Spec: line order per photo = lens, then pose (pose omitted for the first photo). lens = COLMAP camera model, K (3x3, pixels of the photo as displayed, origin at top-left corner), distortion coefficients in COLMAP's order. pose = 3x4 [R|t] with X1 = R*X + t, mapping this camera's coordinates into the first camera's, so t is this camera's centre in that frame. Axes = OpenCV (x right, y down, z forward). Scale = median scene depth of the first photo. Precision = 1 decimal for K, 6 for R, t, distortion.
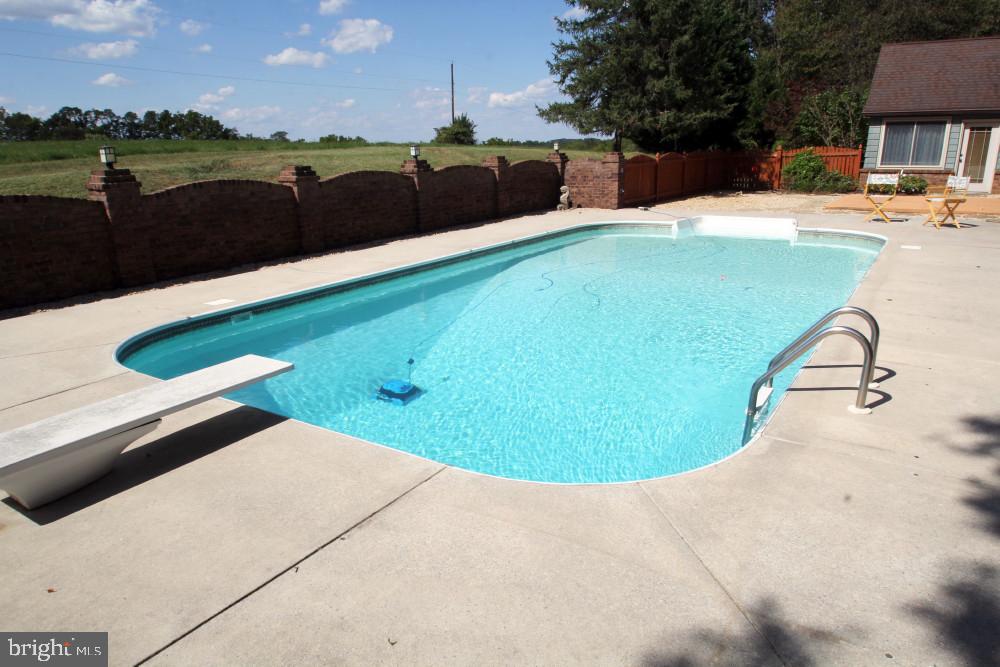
lens RADIAL K [[676.6, 0, 492.9], [0, 676.6, 338.2], [0, 0, 1]] dist [-0.043192, 0.018306]
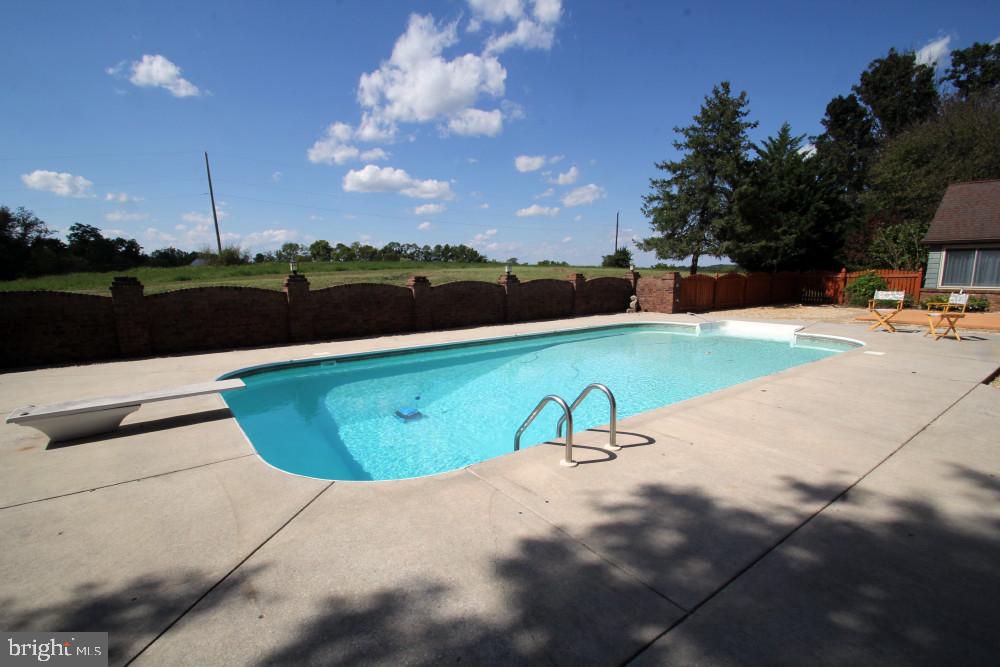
lens RADIAL K [[470.1, 0, 498.9], [0, 470.1, 340.2], [0, 0, 1]] dist [-0.002284, -0.005684]
pose [[0.940421, 0.061575, -0.334391, 0.156327], [-0.103276, 0.988730, -0.108382, -0.002784], [0.323949, 0.136459, 0.936182, 0.021904]]
